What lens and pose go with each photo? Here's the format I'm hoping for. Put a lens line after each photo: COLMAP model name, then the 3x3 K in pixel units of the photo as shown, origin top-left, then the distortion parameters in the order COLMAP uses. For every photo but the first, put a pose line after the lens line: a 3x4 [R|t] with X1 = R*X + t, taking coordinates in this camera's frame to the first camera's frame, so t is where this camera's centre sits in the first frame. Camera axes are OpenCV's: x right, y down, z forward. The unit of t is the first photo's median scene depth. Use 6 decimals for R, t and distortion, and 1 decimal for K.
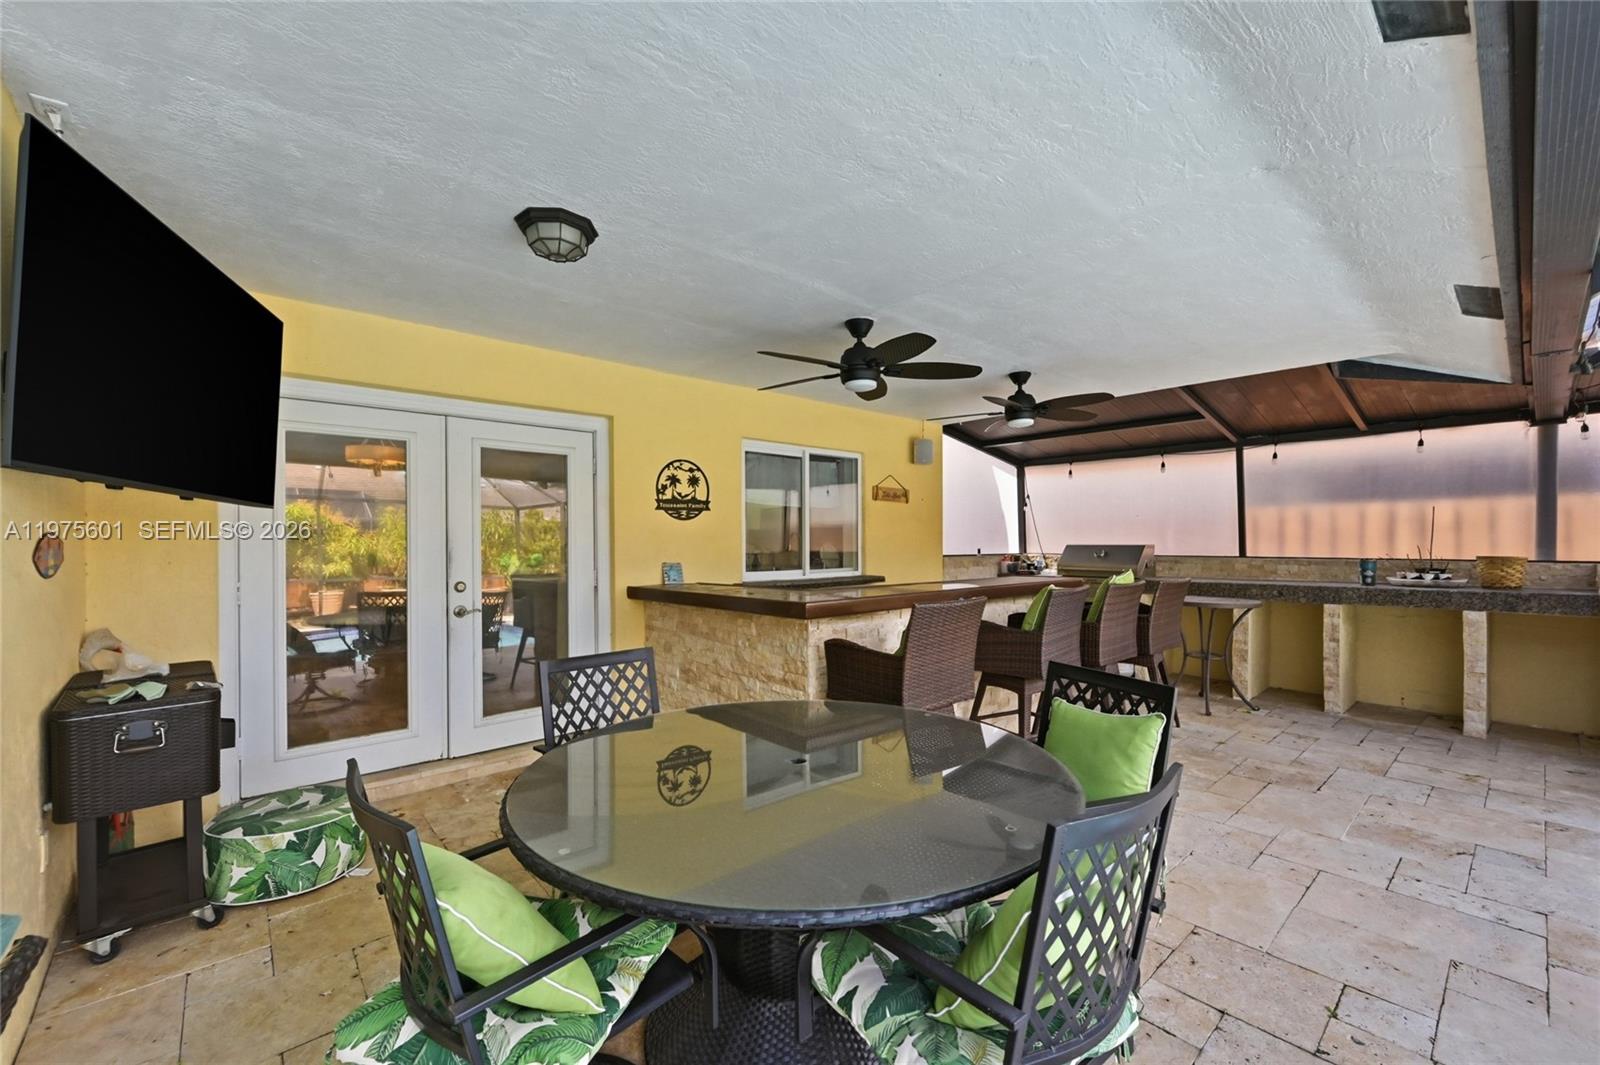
lens RADIAL K [[651.0, 0, 799.6], [0, 651.0, 541.2], [0, 0, 1]] dist [0.002177, -0.001024]
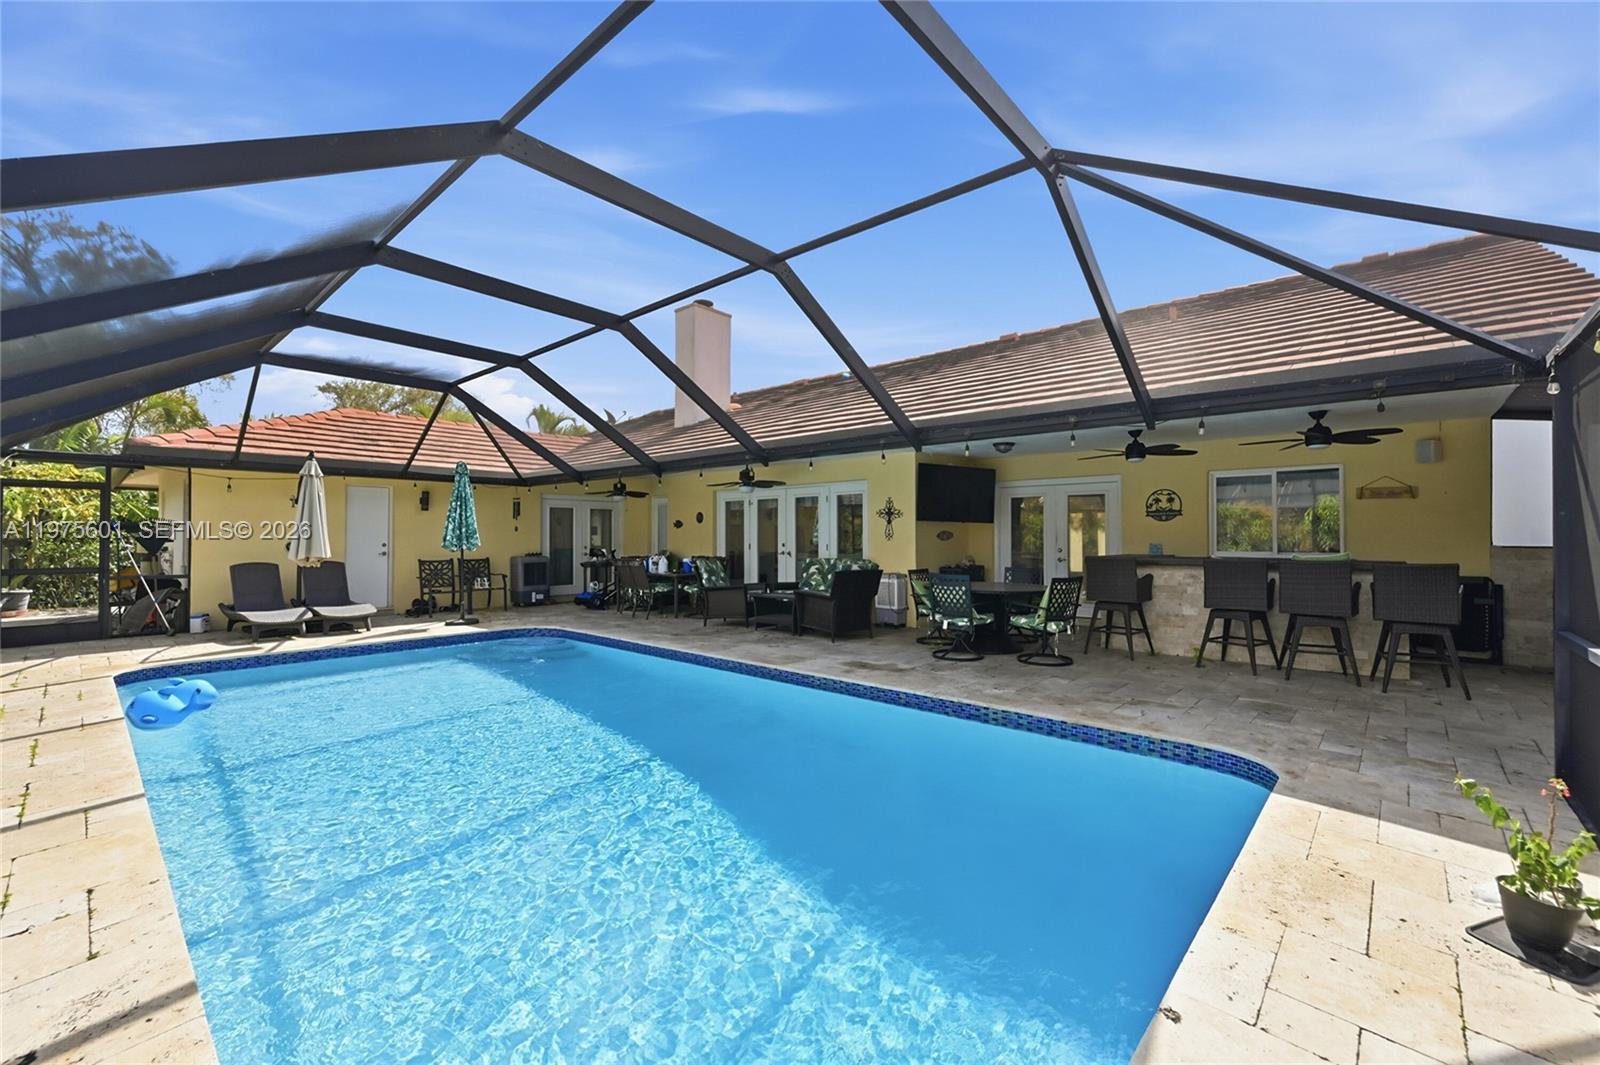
lens RADIAL K [[651.0, 0, 799.8], [0, 651.0, 530.9], [0, 0, 1]] dist [0.002177, -0.001024]
pose [[0.110002, -0.003070, -0.993927, 1.569546], [0.002285, 0.999993, -0.002836, -0.001088], [0.993929, -0.001959, 0.110008, -0.257904]]
